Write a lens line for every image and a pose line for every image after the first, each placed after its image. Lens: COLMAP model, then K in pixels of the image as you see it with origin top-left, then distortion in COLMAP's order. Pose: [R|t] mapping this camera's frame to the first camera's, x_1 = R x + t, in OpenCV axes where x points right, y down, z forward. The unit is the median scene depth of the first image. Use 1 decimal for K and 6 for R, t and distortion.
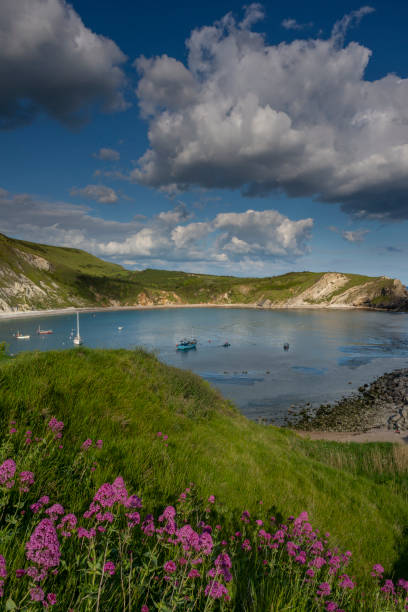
lens RADIAL K [[439.9, 0, 204.2], [0, 439.9, 304.8], [0, 0, 1]] dist [-0.003894, 0.005758]
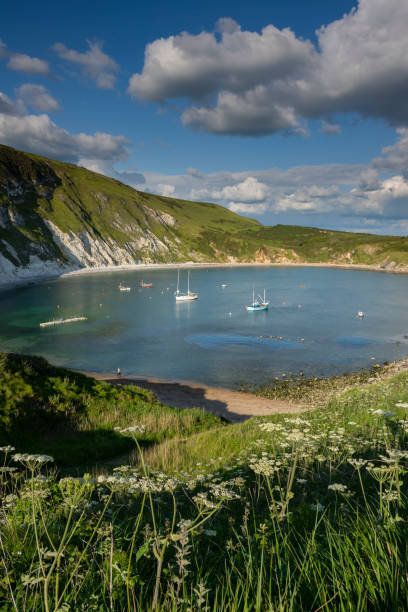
lens RADIAL K [[439.9, 0, 205.1], [0, 439.9, 304.6], [0, 0, 1]] dist [-0.003894, 0.005758]
pose [[0.951527, 0.067035, -0.300172, 0.055607], [-0.036330, 0.993624, 0.106733, -0.006564], [0.305412, -0.090654, 0.947895, -0.003615]]
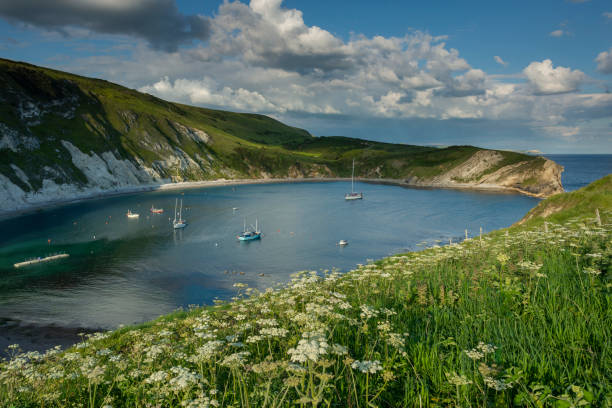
lens RADIAL K [[439.9, 0, 307.1], [0, 439.9, 202.1], [0, 0, 1]] dist [-0.003894, 0.005758]
pose [[0.978831, 0.039903, -0.200742, 0.113178], [-0.024176, 0.996486, 0.080196, -0.028451], [0.203236, -0.073646, 0.976356, -0.005899]]
